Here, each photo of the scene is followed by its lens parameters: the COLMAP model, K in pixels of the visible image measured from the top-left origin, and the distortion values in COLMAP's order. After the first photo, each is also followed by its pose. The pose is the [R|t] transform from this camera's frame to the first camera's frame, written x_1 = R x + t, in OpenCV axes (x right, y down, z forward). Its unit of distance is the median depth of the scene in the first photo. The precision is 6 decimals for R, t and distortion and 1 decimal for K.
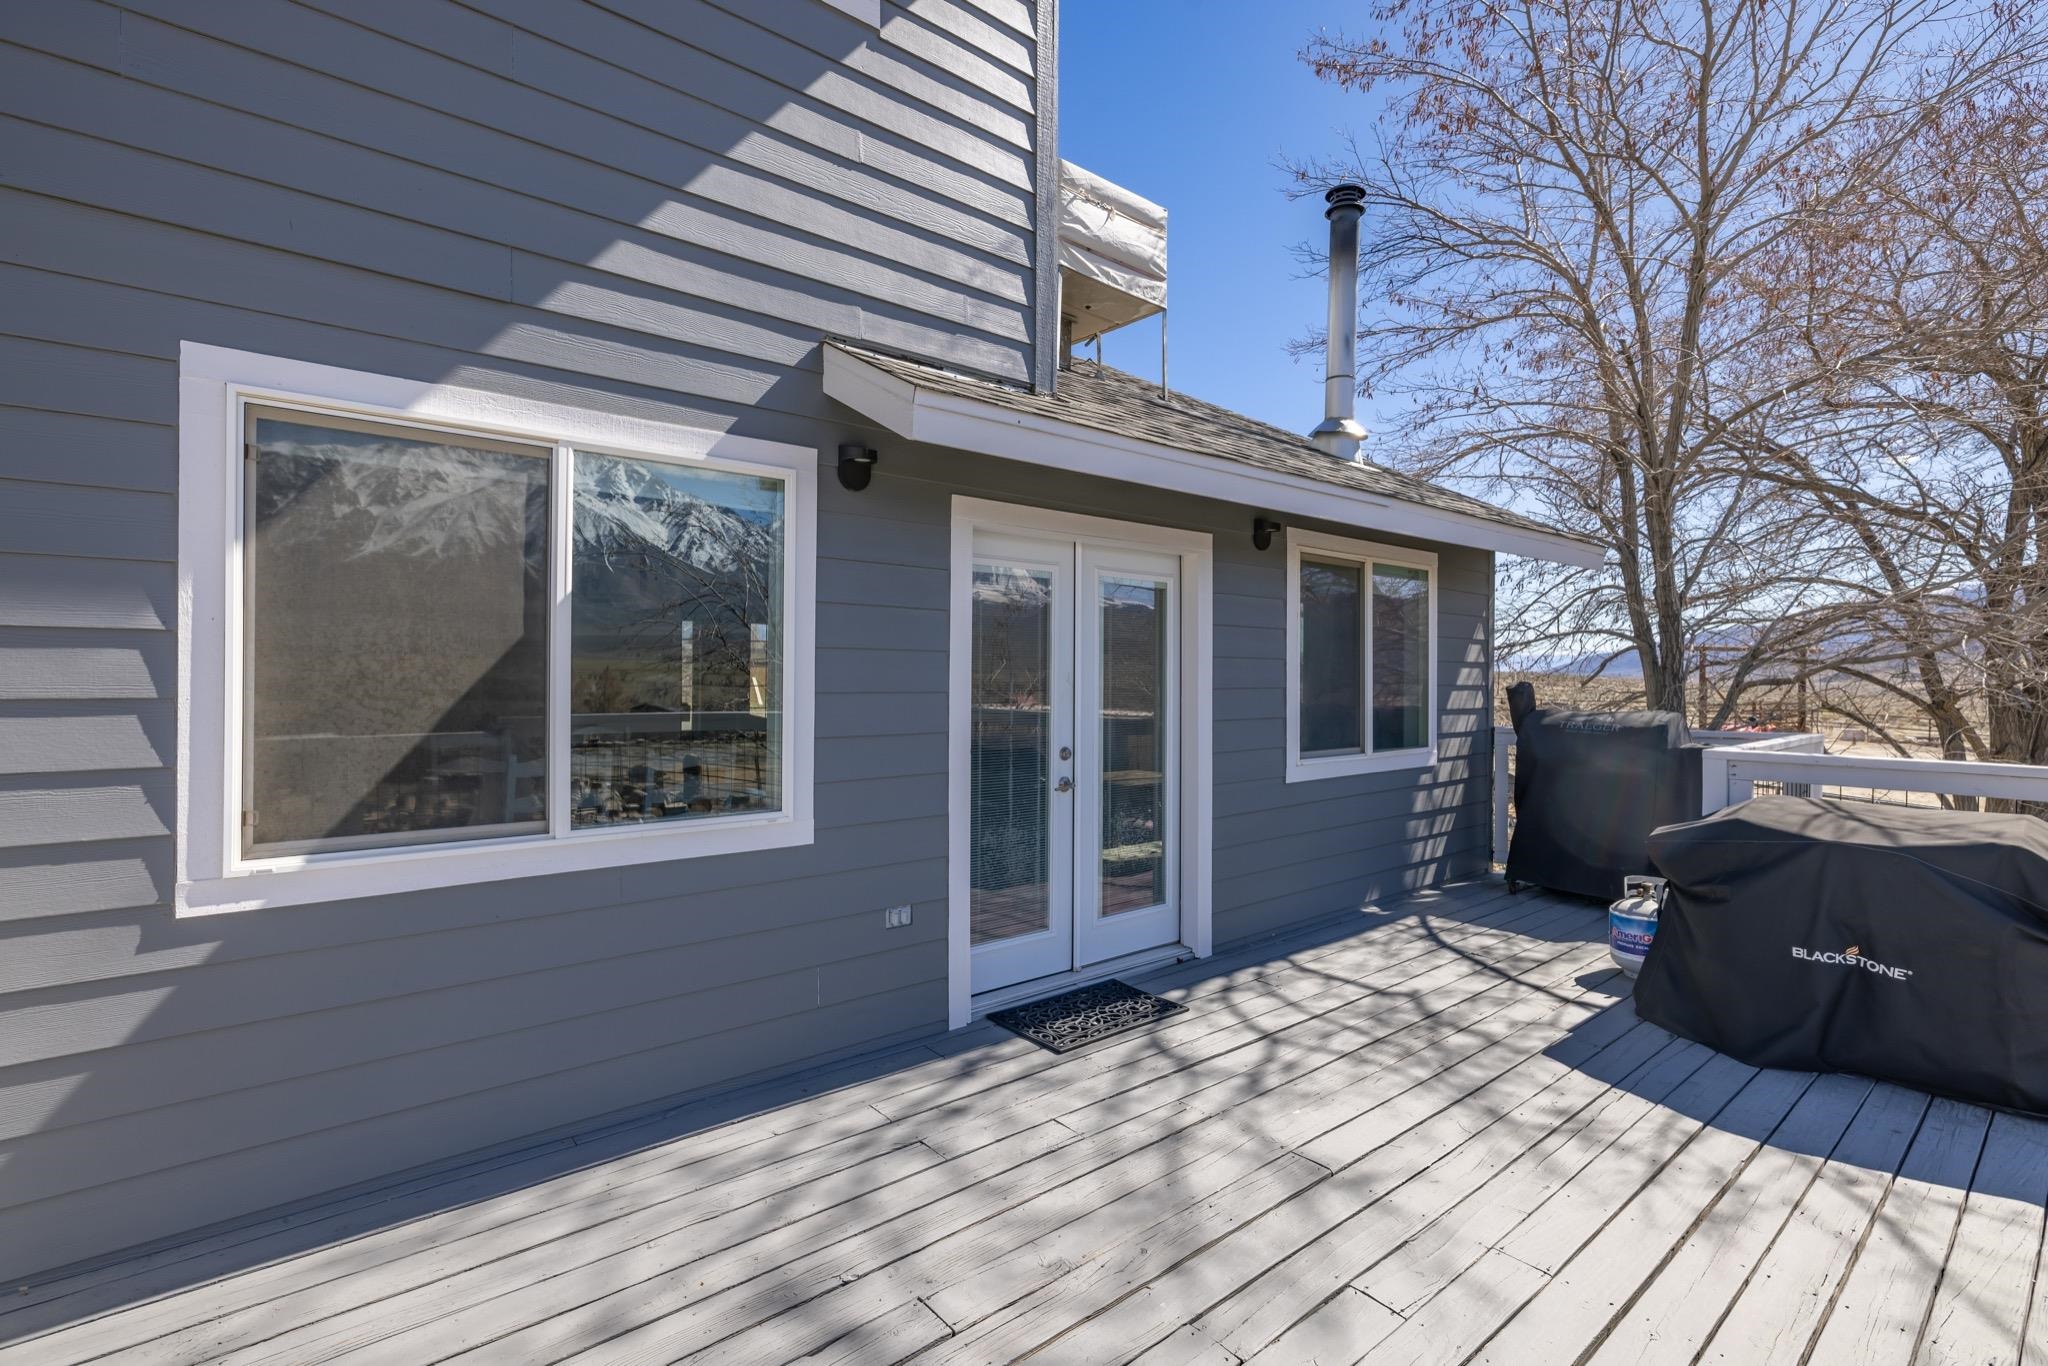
lens RADIAL K [[1006.1, 0, 1035.8], [0, 1006.1, 674.7], [0, 0, 1]] dist [0.003690, 0.003427]
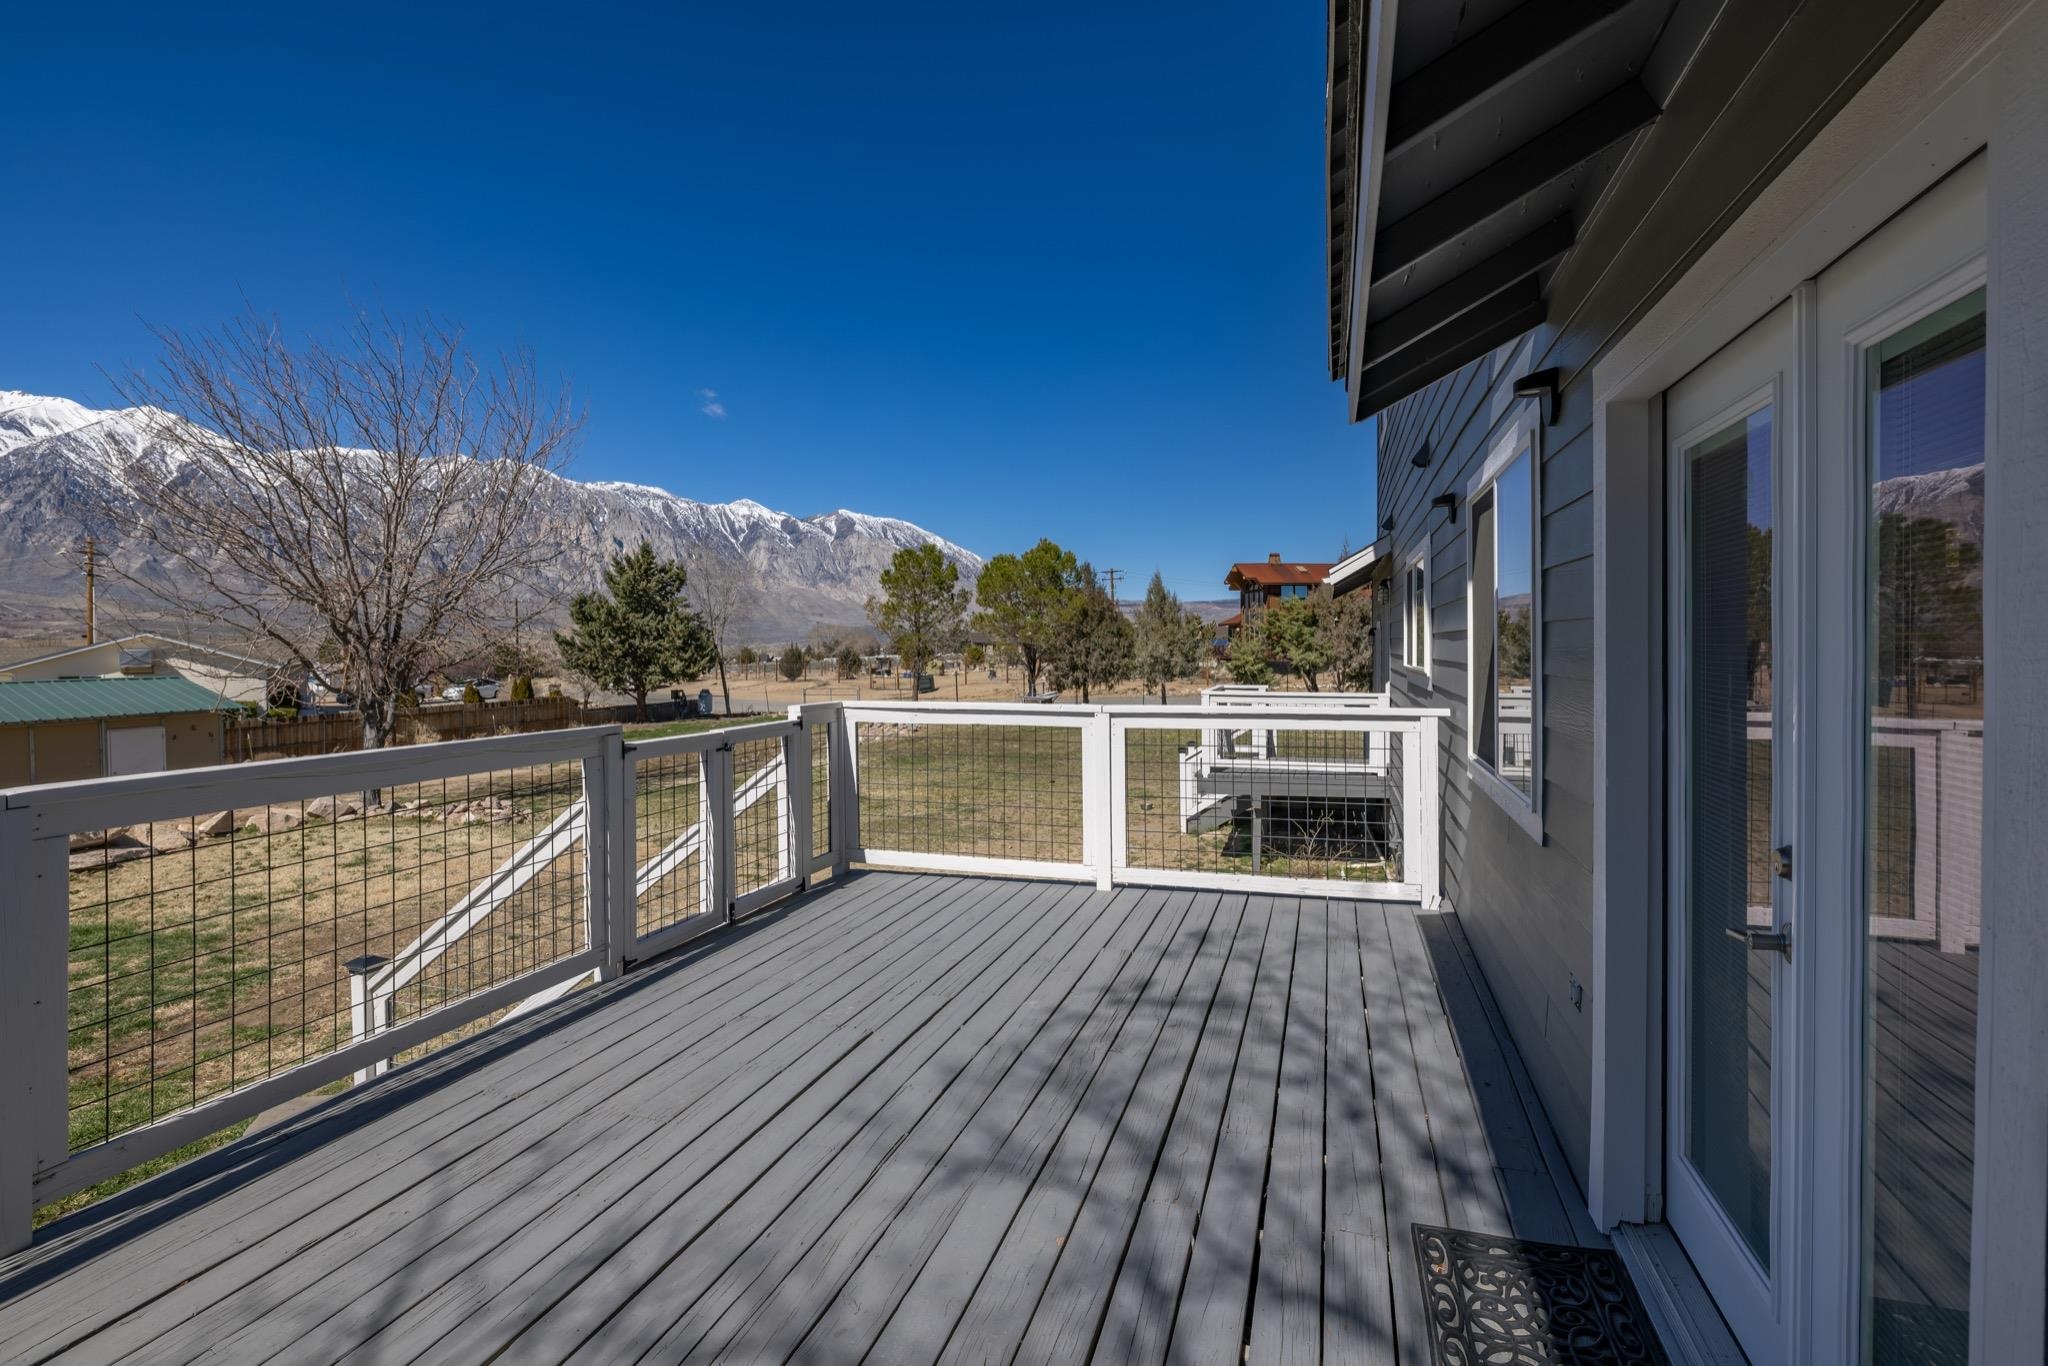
lens RADIAL K [[1006.1, 0, 1032.8], [0, 1006.1, 673.6], [0, 0, 1]] dist [0.003690, 0.003427]
pose [[-0.862038, 0.006642, -0.506800, 0.745109], [-0.003628, 0.999808, 0.019274, -0.005896], [0.506831, 0.018454, -0.861848, 1.850909]]
